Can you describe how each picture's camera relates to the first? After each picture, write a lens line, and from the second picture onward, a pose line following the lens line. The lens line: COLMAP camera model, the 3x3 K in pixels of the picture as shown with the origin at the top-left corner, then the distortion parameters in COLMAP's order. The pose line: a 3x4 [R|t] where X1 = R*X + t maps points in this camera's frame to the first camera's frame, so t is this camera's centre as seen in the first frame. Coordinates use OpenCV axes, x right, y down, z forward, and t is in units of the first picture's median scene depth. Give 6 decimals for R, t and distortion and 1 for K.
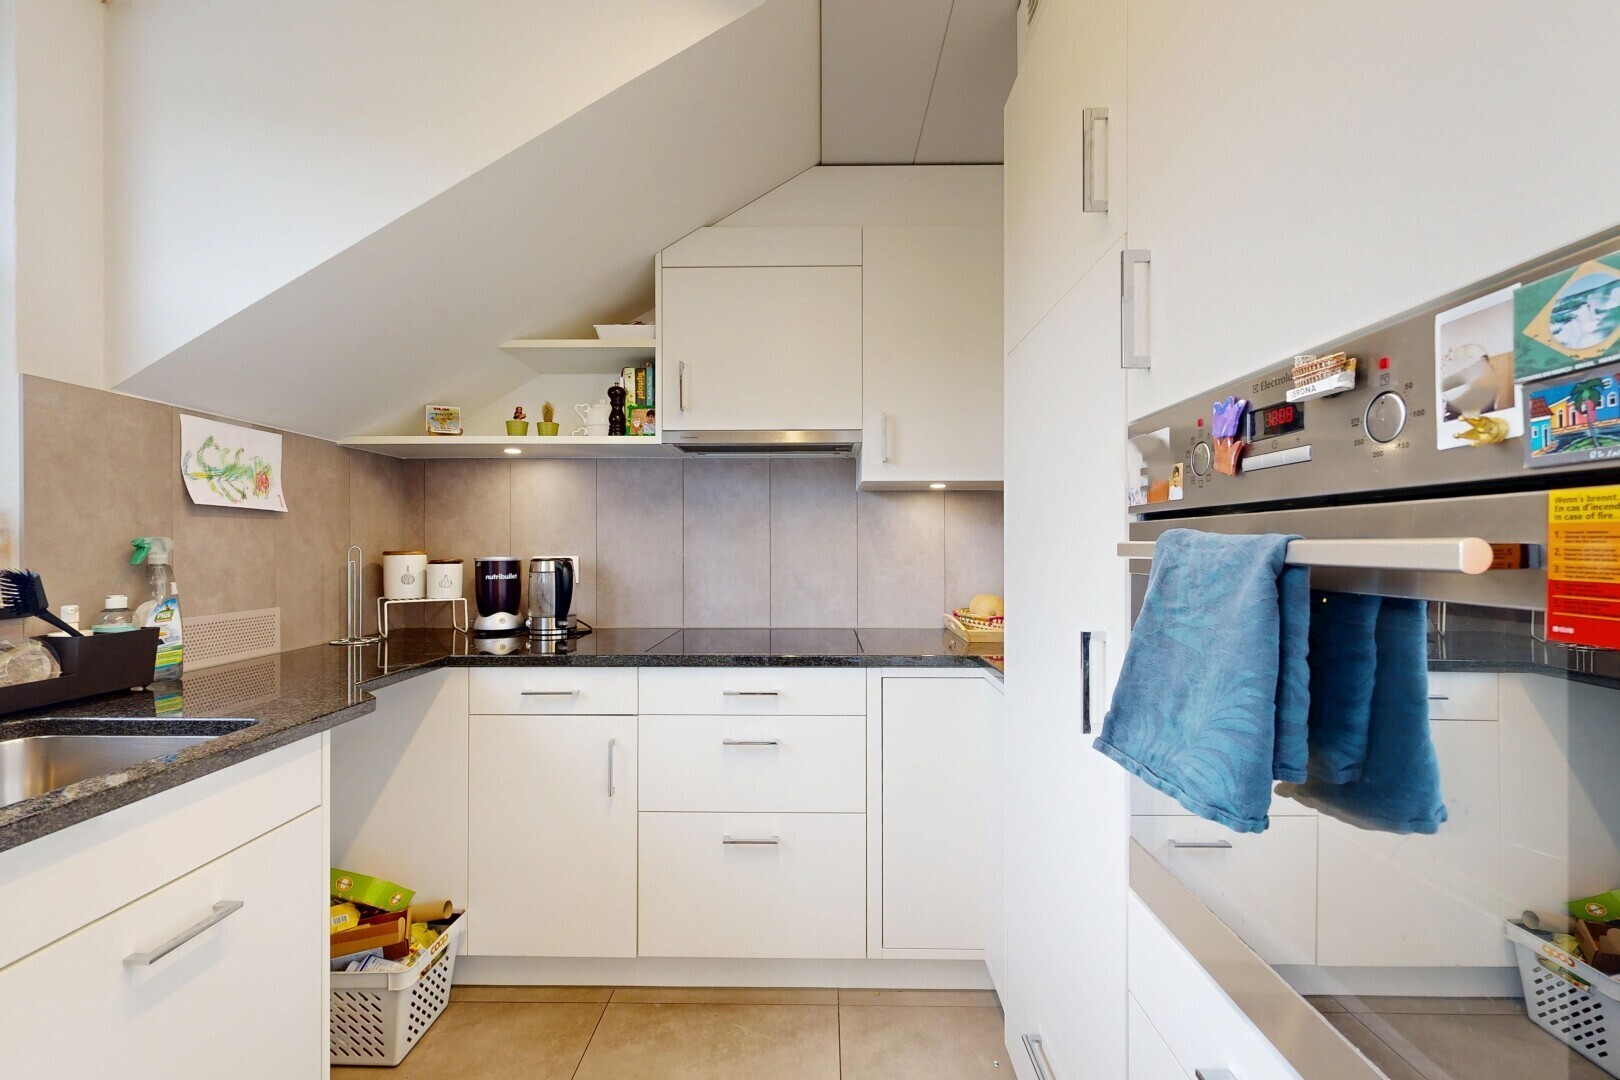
lens RADIAL K [[714.9, 0, 813.7], [0, 714.9, 543.8], [0, 0, 1]] dist [0.000788, 0.000038]
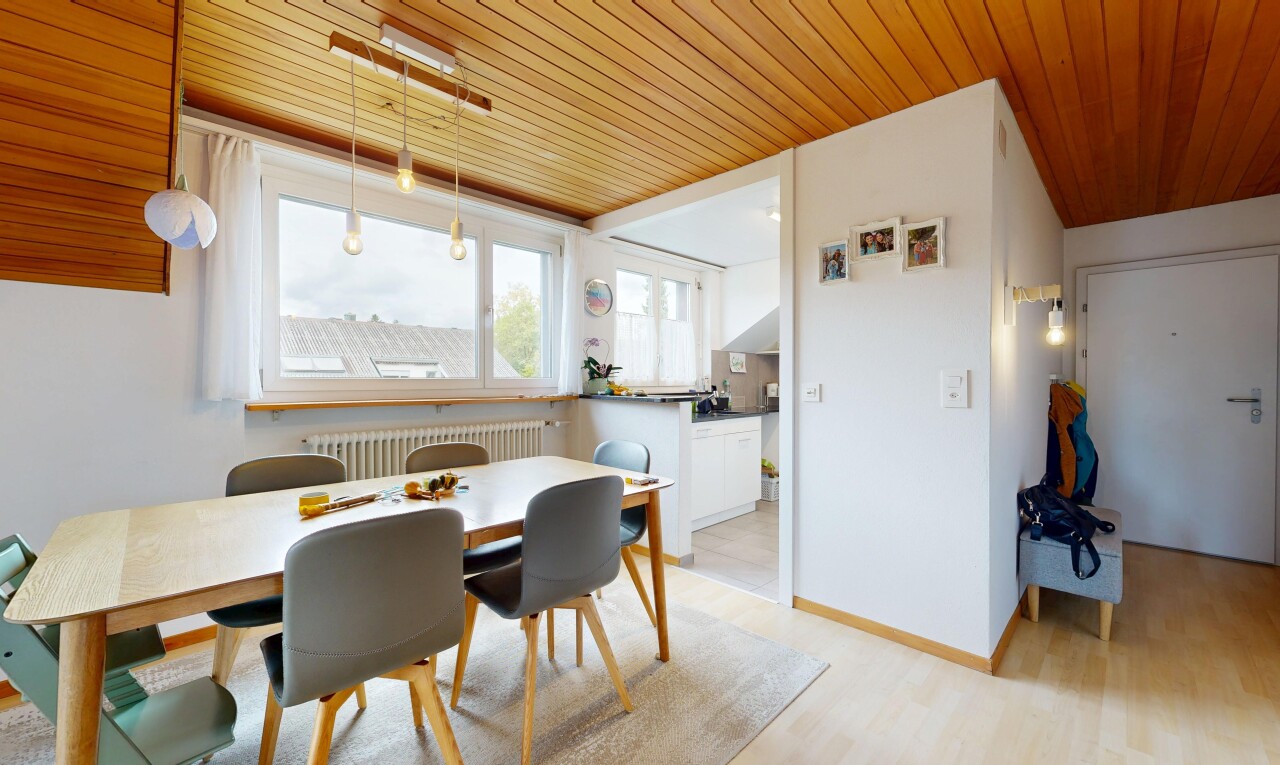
lens RADIAL K [[495.9, 0, 637.5], [0, 495.9, 385.1], [0, 0, 1]] dist [0.001712, 0.000138]
pose [[0.718283, 0.005282, -0.695731, 0.866852], [0.003444, 0.999932, 0.011148, -0.007823], [0.695743, -0.010403, 0.718216, -1.619656]]
